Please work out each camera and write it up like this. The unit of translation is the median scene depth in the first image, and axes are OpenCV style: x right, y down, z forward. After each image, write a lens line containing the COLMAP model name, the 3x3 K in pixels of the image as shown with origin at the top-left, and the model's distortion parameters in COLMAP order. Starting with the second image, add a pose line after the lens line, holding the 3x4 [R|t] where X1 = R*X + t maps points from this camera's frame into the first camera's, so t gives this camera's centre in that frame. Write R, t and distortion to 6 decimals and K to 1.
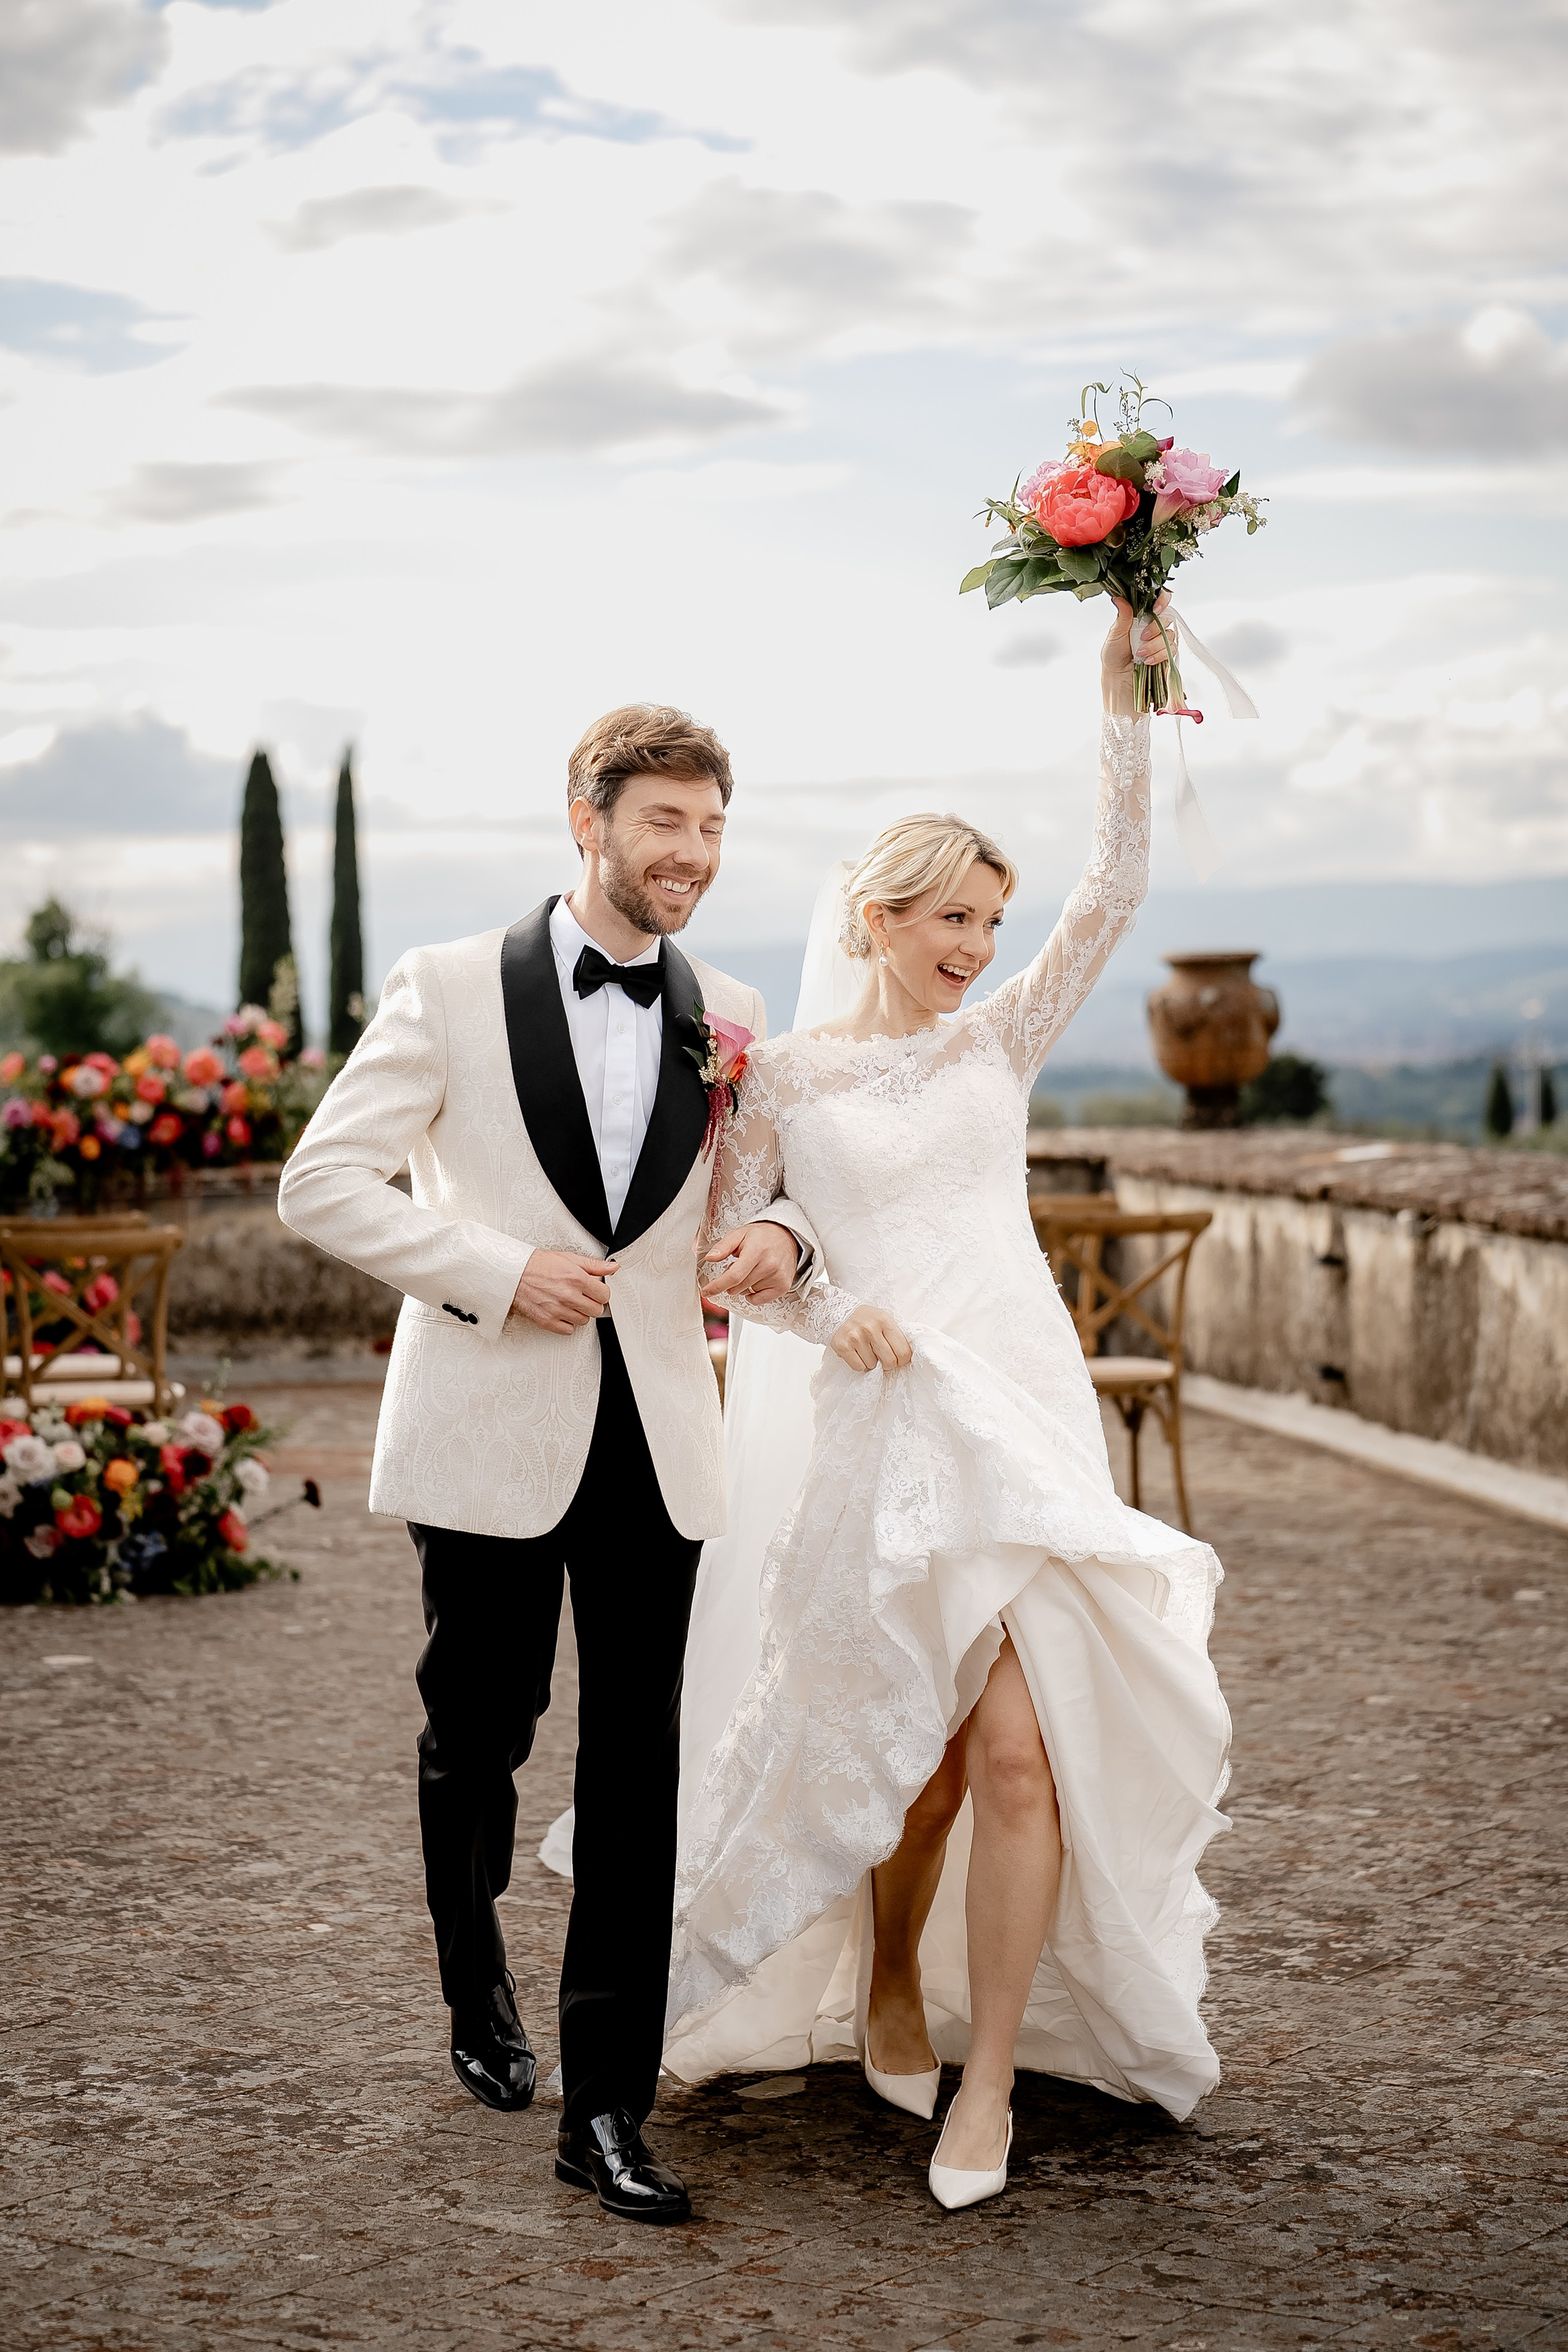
lens RADIAL K [[4832.0, 0, 784.0], [0, 4832.0, 1176.0], [0, 0, 1]] dist [0.292161, -2.277940]
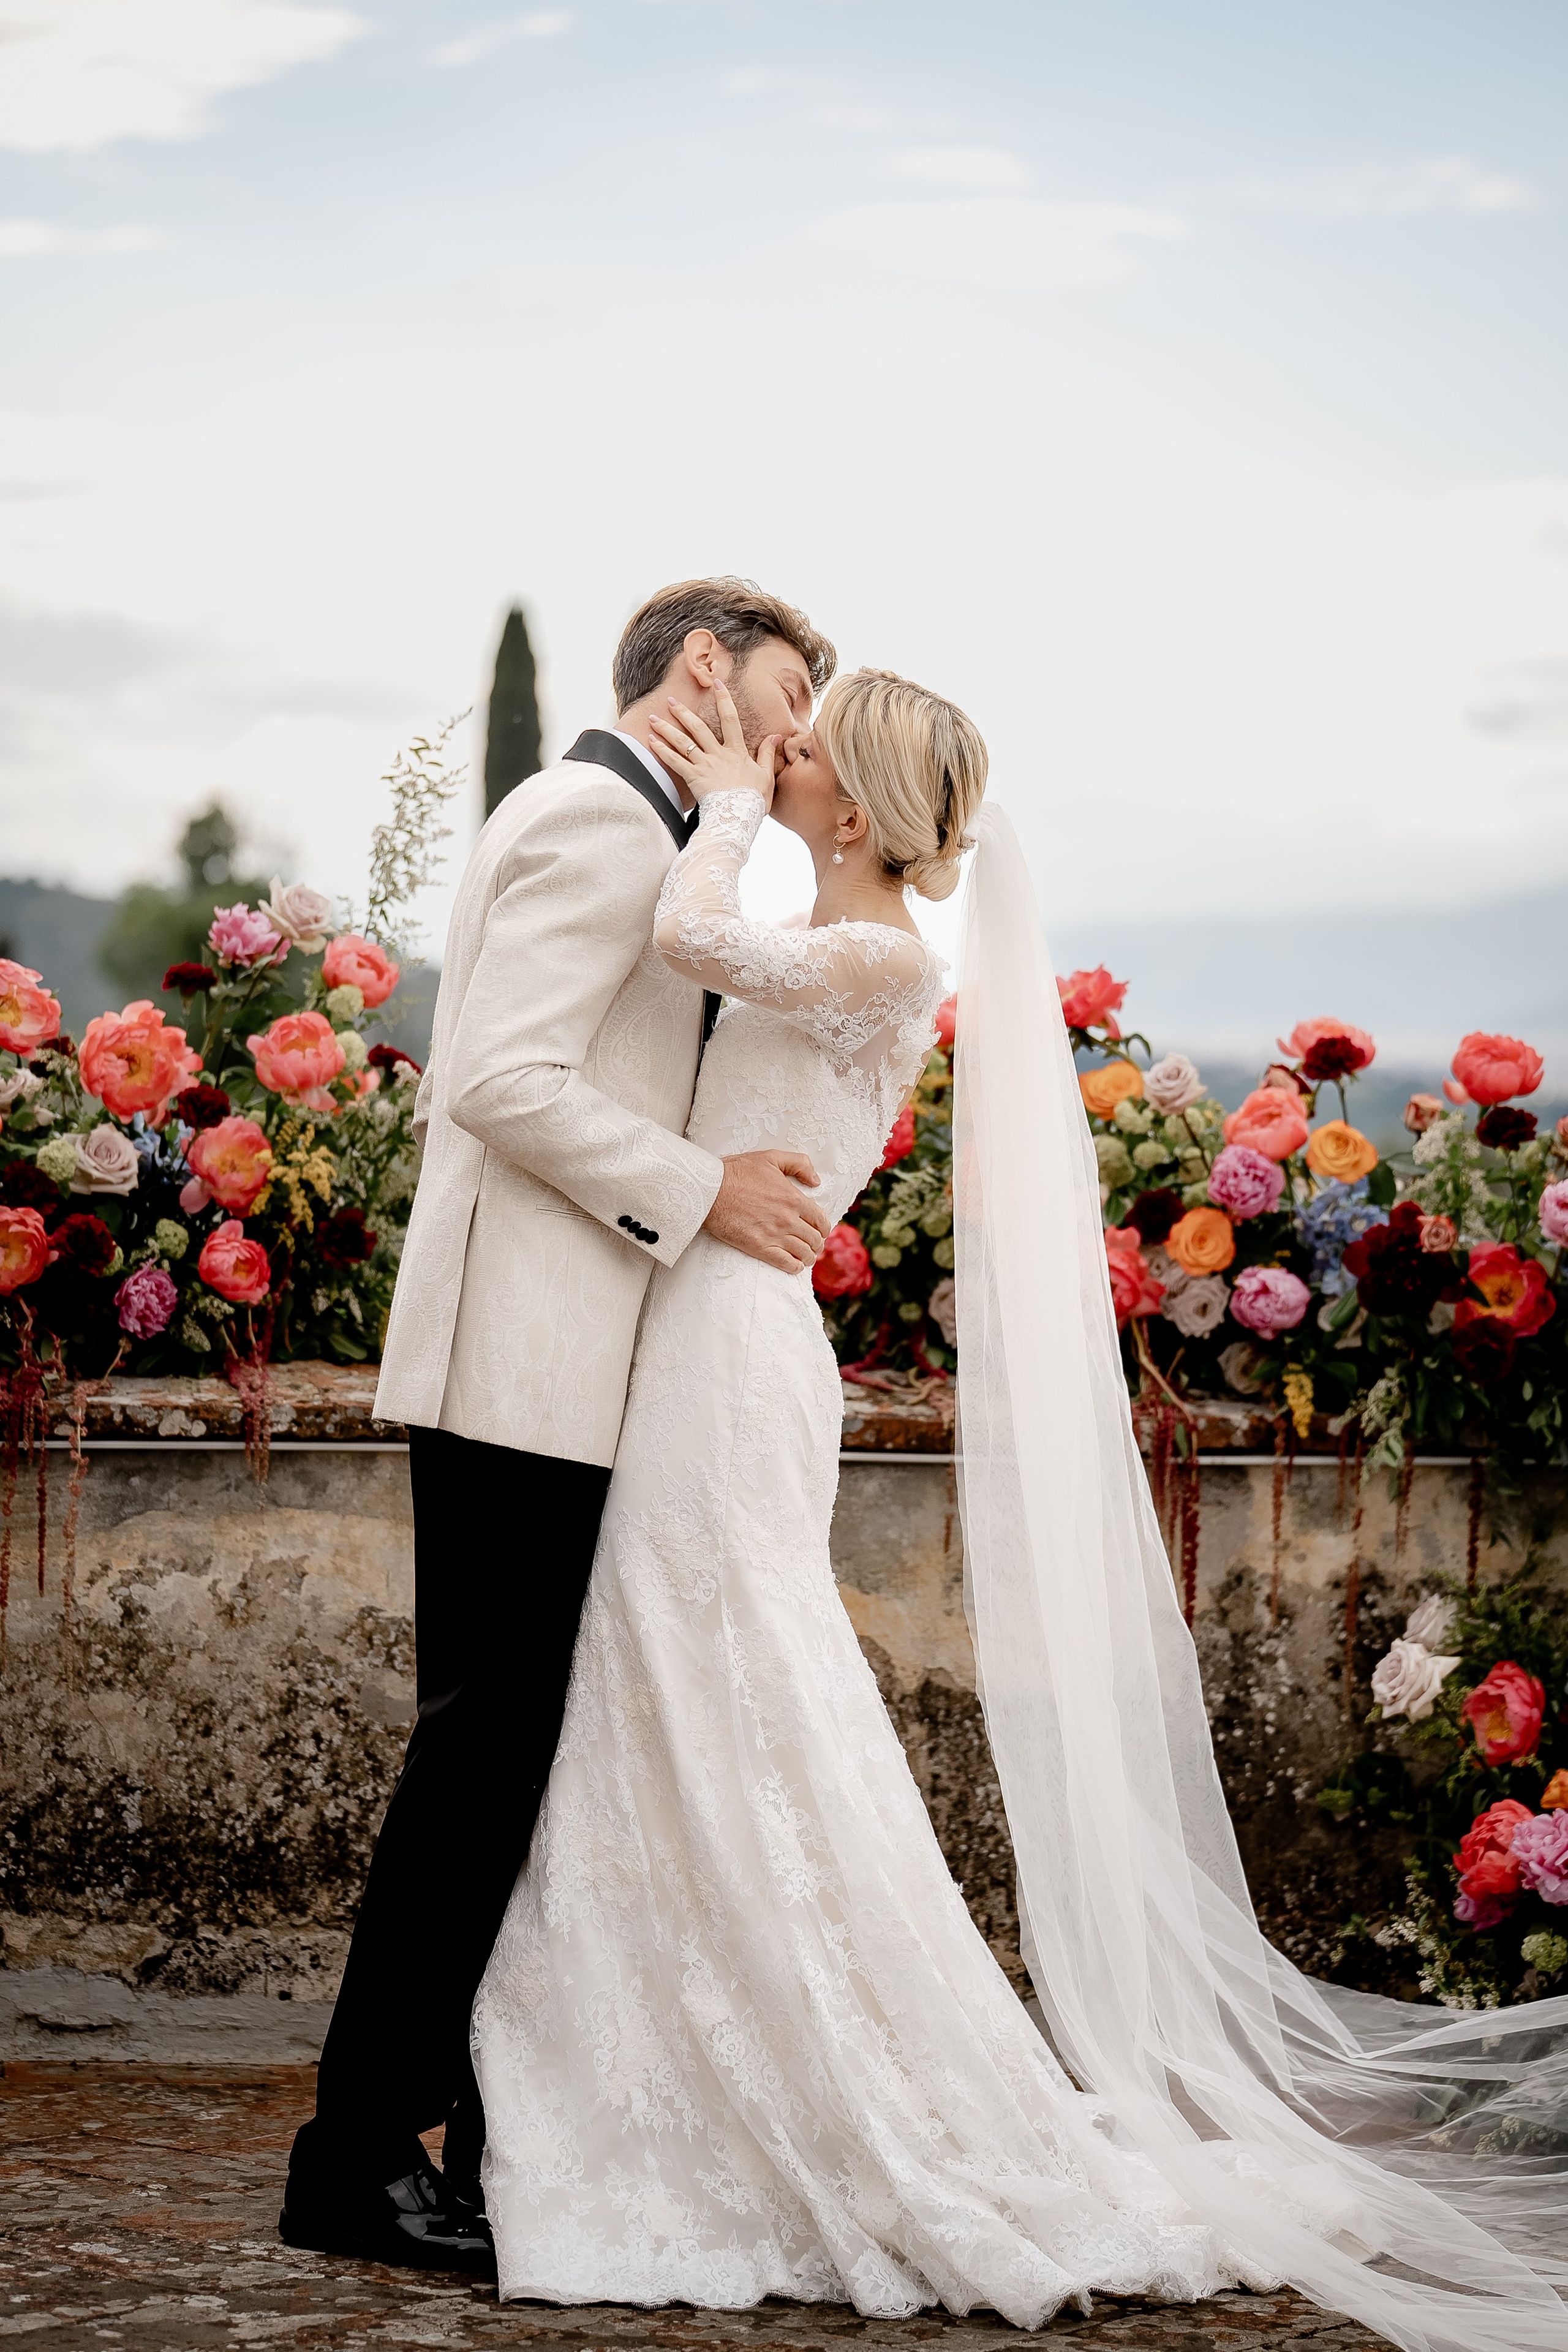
lens RADIAL K [[6602.3, 0, 784.0], [0, 6602.3, 1176.0], [0, 0, 1]] dist [0.341478, -0.440260]
pose [[0.997365, 0.049346, -0.053184, -0.054323], [-0.050574, 0.998478, -0.022001, -0.007161], [0.052017, 0.024633, 0.998342, 0.572384]]
